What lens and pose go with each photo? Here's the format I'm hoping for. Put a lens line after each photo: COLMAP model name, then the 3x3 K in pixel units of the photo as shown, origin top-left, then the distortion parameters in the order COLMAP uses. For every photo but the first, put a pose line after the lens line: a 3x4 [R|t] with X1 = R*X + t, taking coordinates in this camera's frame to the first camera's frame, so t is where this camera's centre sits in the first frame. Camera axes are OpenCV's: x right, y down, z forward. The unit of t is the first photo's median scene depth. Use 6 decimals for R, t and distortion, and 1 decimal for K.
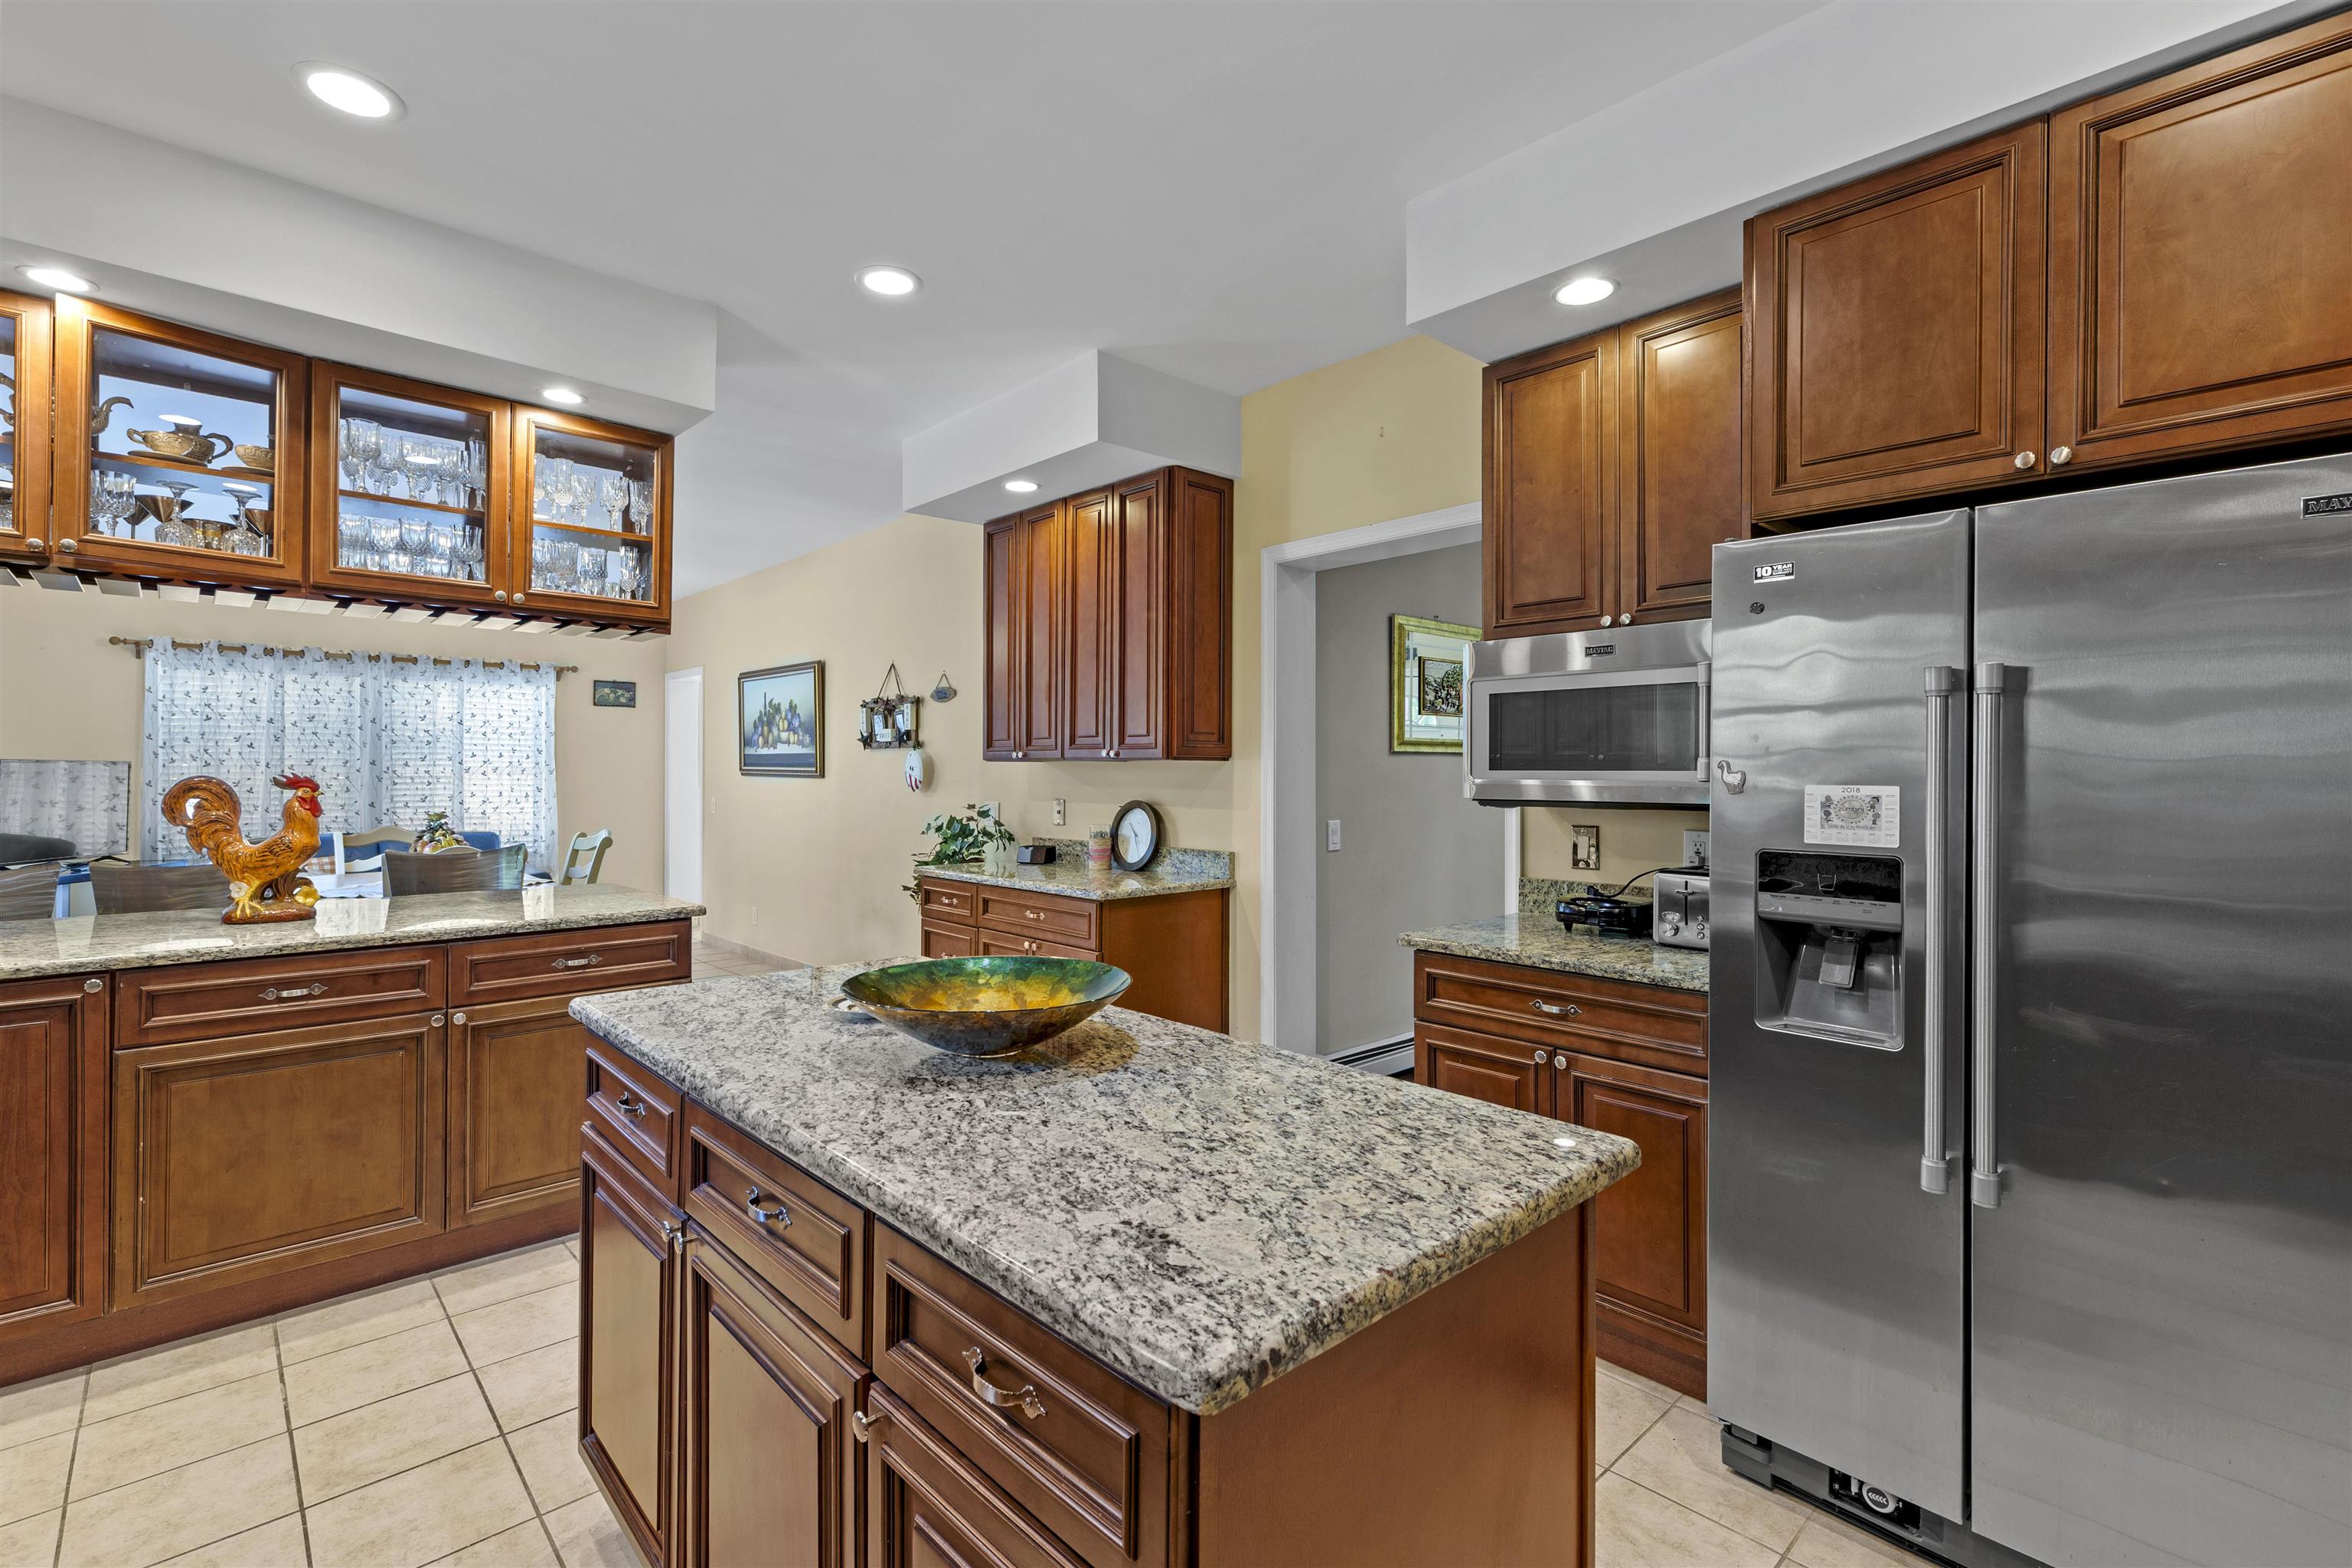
lens RADIAL K [[1074.5, 0, 1164.9], [0, 1074.5, 770.2], [0, 0, 1]] dist [0.020477, -0.002575]
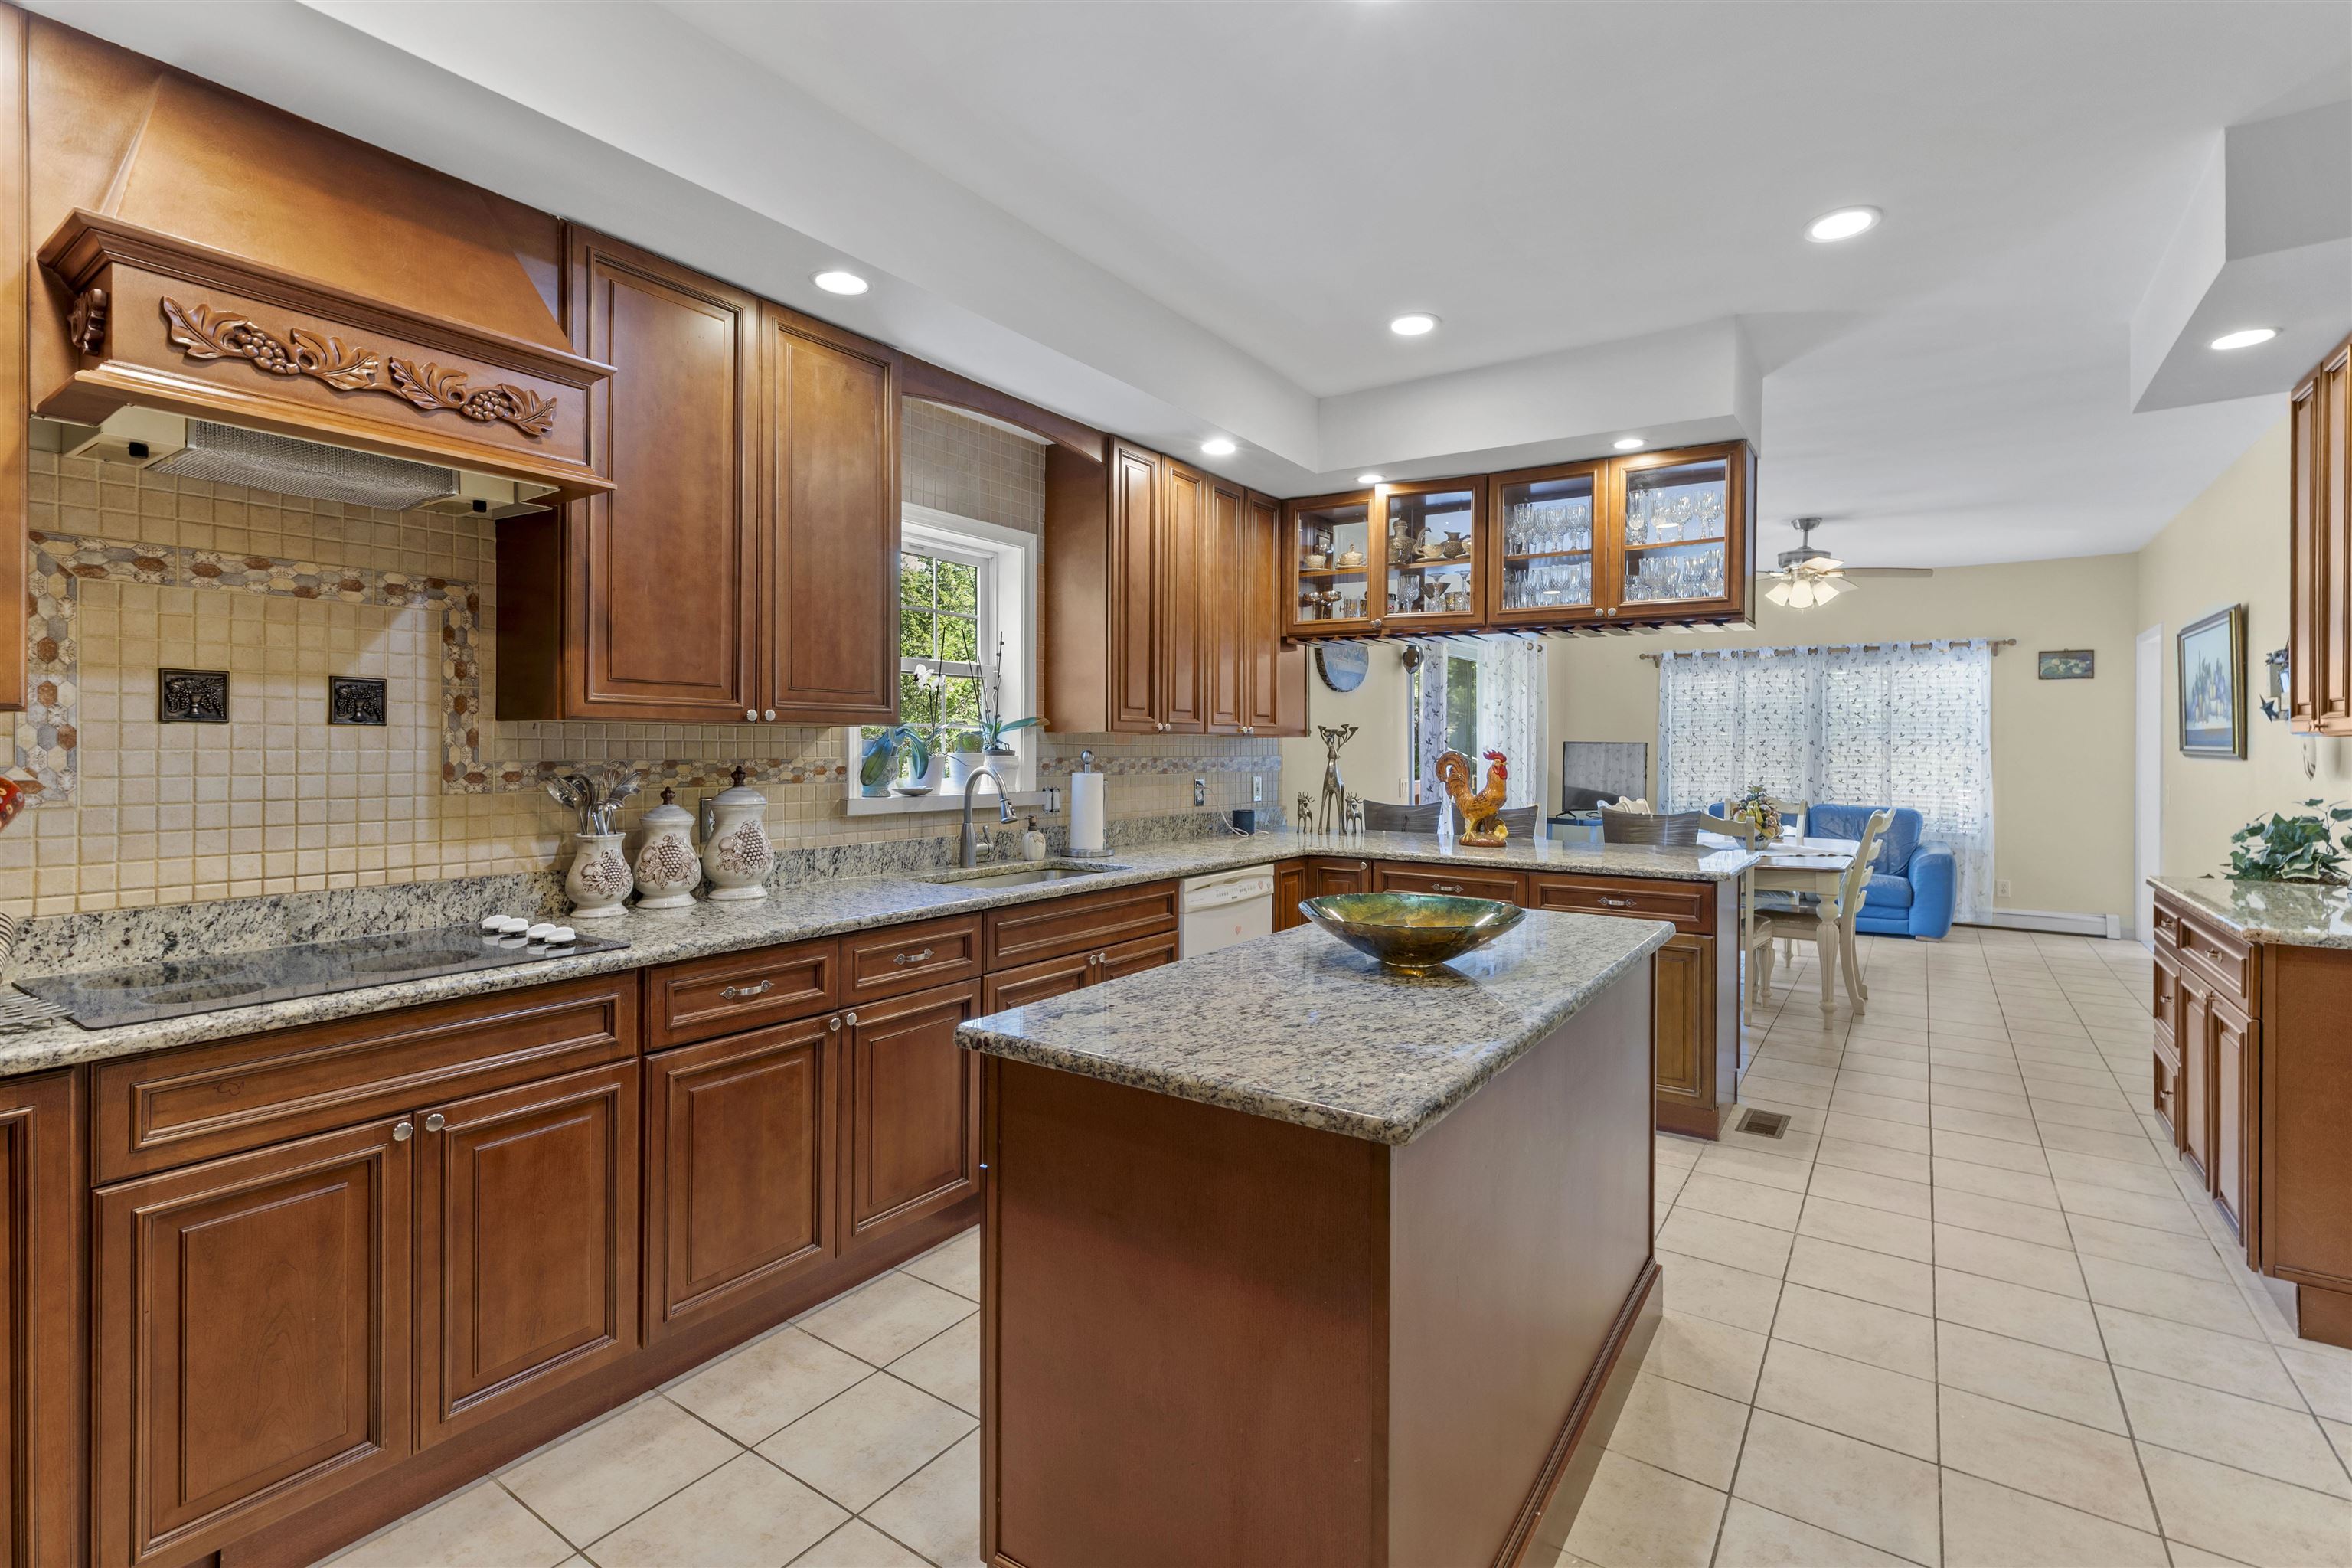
lens RADIAL K [[1074.5, 0, 1188.6], [0, 1074.5, 763.0], [0, 0, 1]] dist [0.020477, -0.002575]
pose [[0.228646, 0.012946, -0.973424, 0.549715], [-0.002235, 0.999916, 0.012773, 0.002779], [0.973507, -0.000745, 0.228656, 0.240755]]
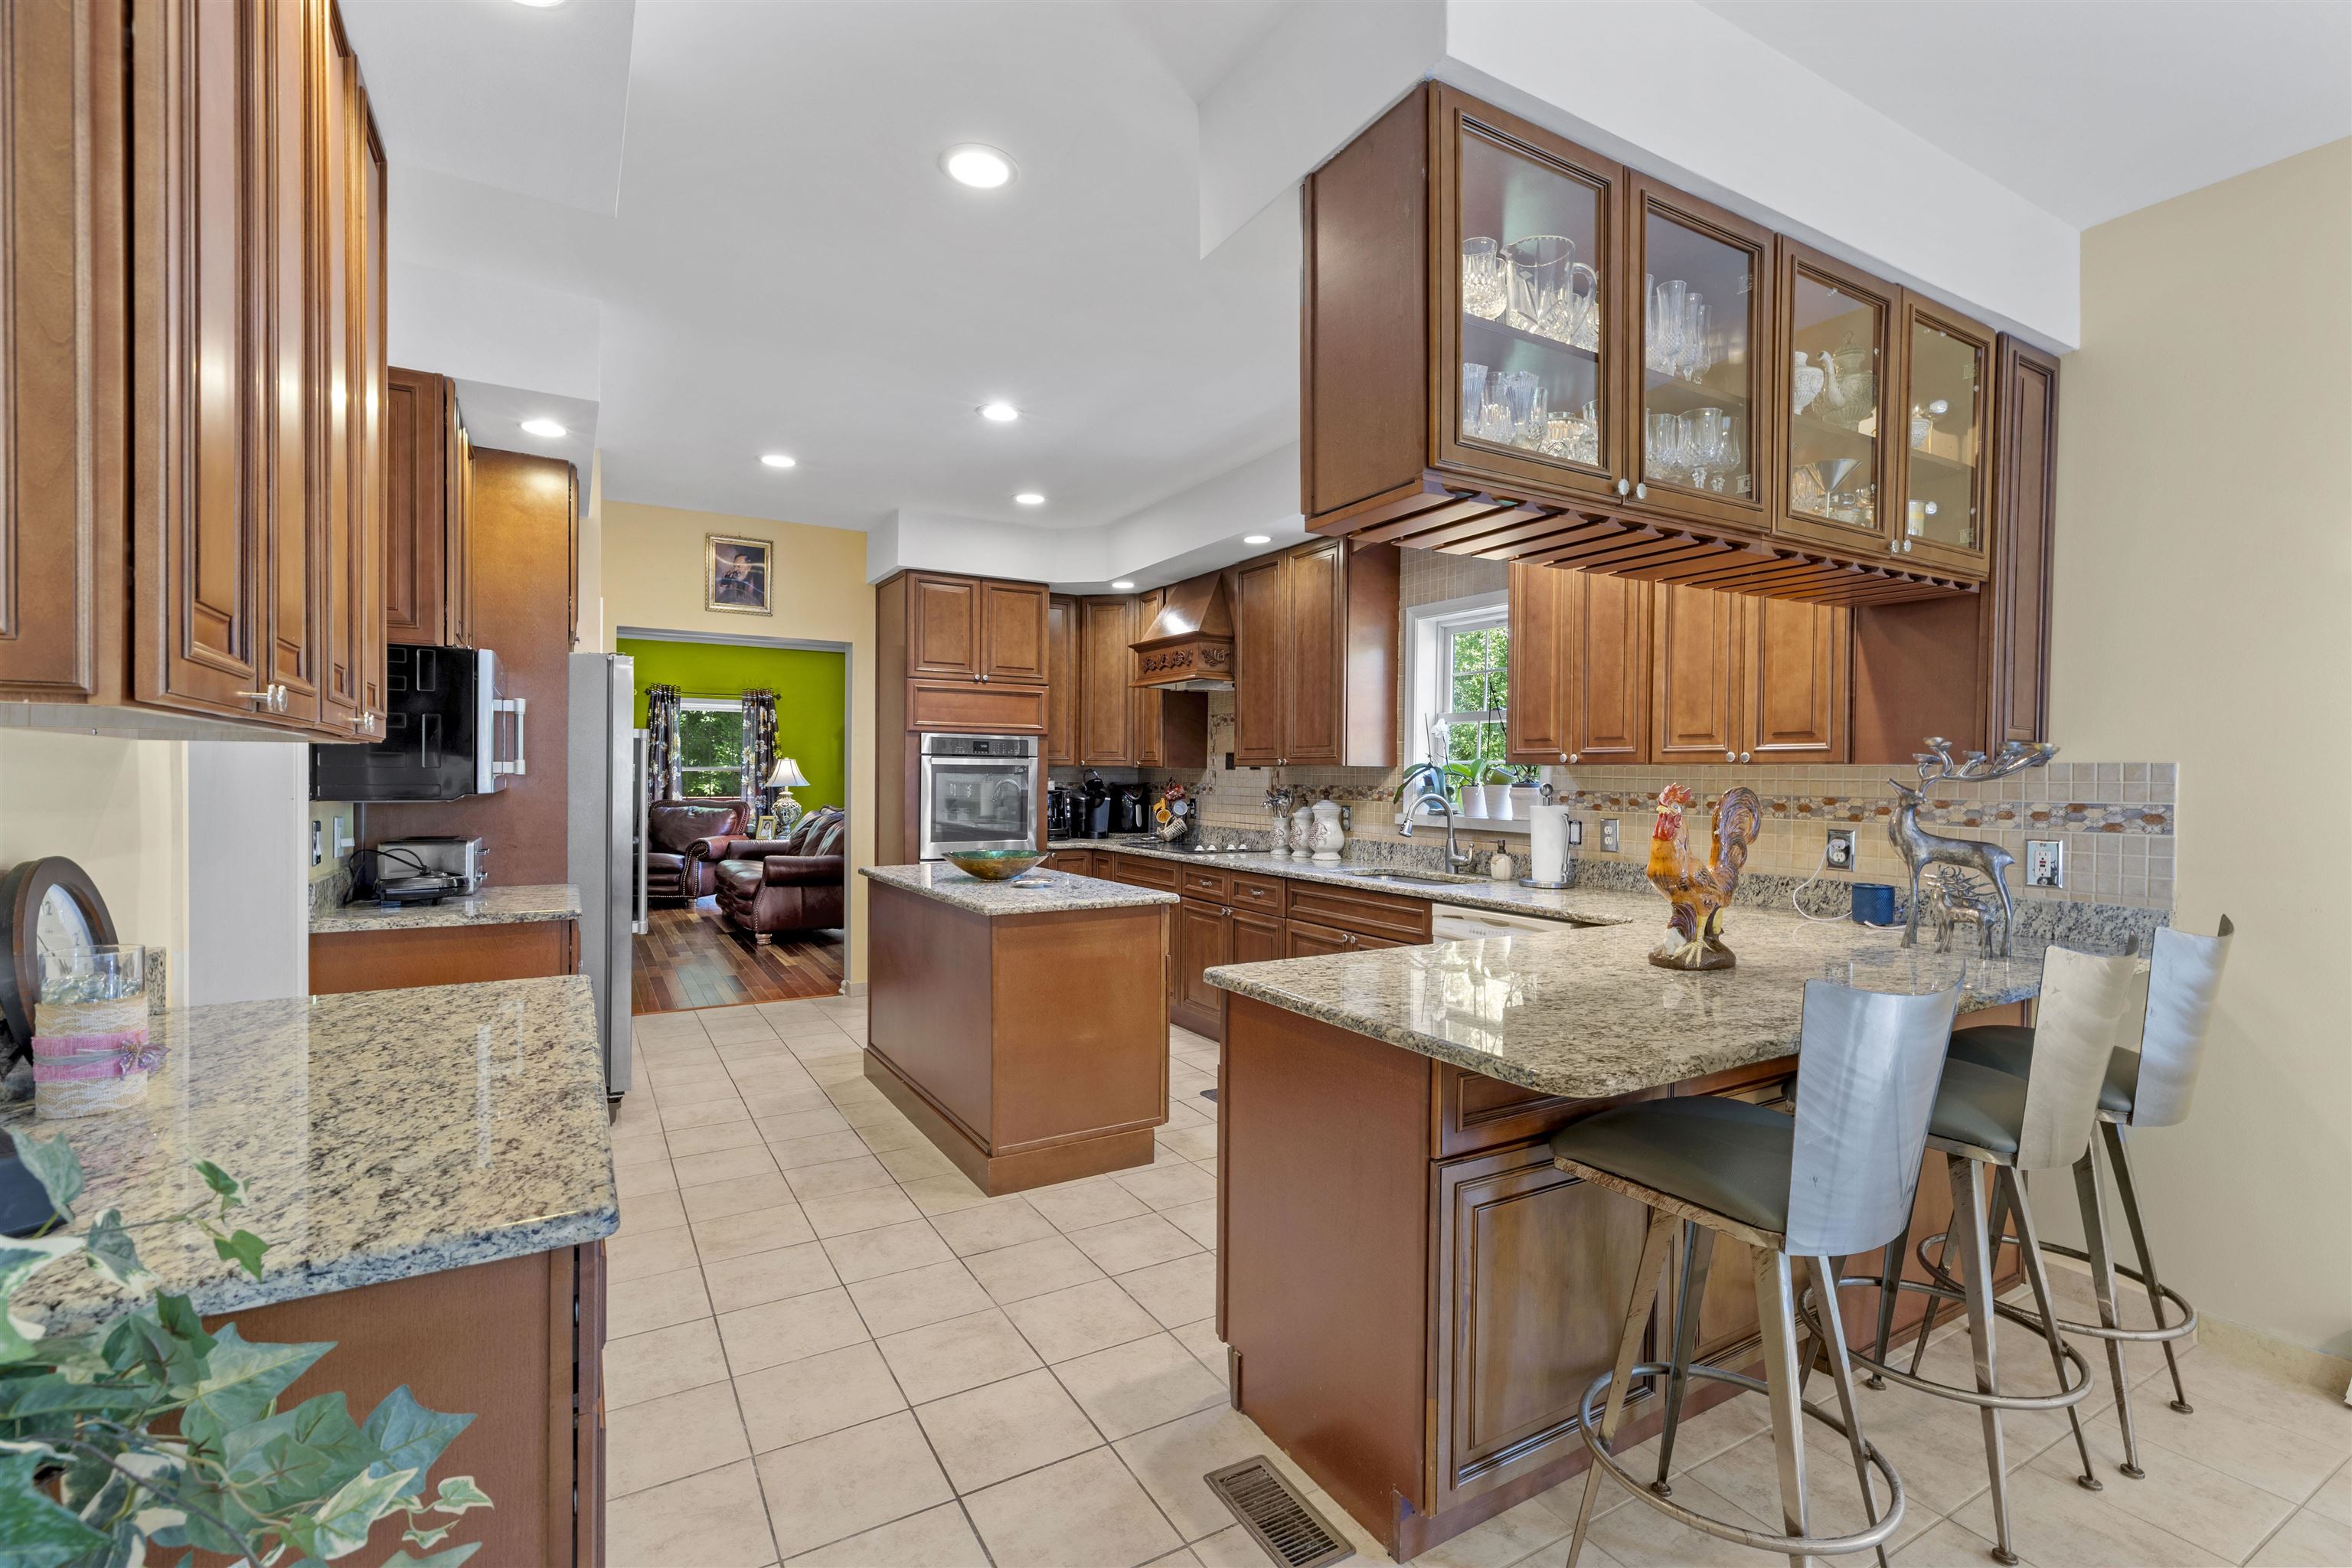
lens RADIAL K [[1074.5, 0, 1183.4], [0, 1074.5, 784.5], [0, 0, 1]] dist [0.020477, -0.002575]
pose [[-0.974761, -0.011861, 0.222934, -0.651365], [-0.011028, 0.999927, 0.004981, 0.004105], [-0.222976, 0.002397, -0.974821, 1.878017]]
